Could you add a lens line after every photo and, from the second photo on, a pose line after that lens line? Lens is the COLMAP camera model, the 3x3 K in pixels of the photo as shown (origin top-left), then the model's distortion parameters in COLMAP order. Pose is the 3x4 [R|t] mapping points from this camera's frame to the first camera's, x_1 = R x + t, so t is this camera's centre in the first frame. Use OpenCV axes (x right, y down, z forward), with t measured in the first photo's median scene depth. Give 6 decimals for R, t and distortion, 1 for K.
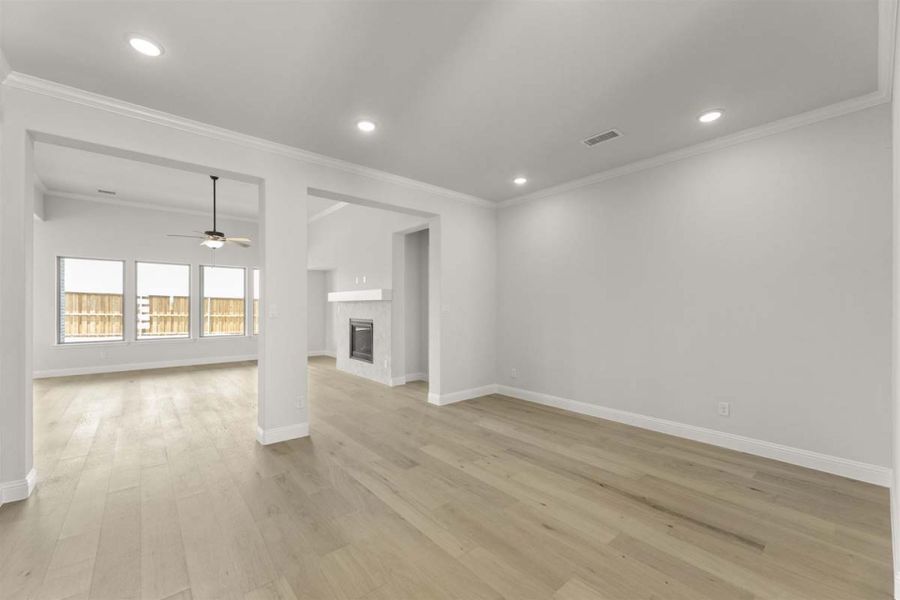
lens RADIAL K [[363.0, 0, 438.5], [0, 363.0, 313.4], [0, 0, 1]] dist [0.004073, -0.000462]
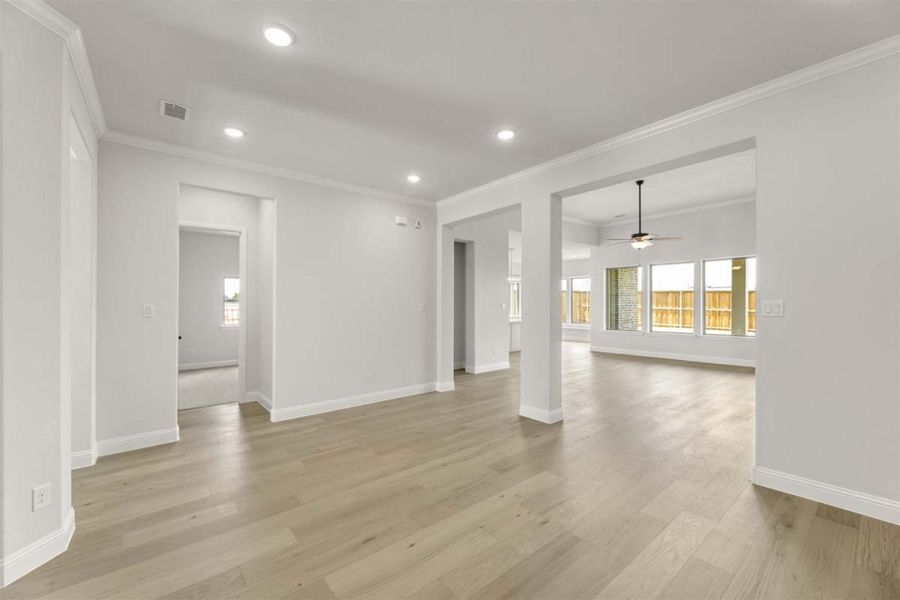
lens RADIAL K [[363.0, 0, 446.6], [0, 363.0, 306.0], [0, 0, 1]] dist [0.004073, -0.000462]
pose [[-0.003822, 0.002268, -0.999990, 0.453924], [-0.008970, 0.999957, 0.002302, -0.008567], [0.999952, 0.008979, -0.003802, 0.438806]]
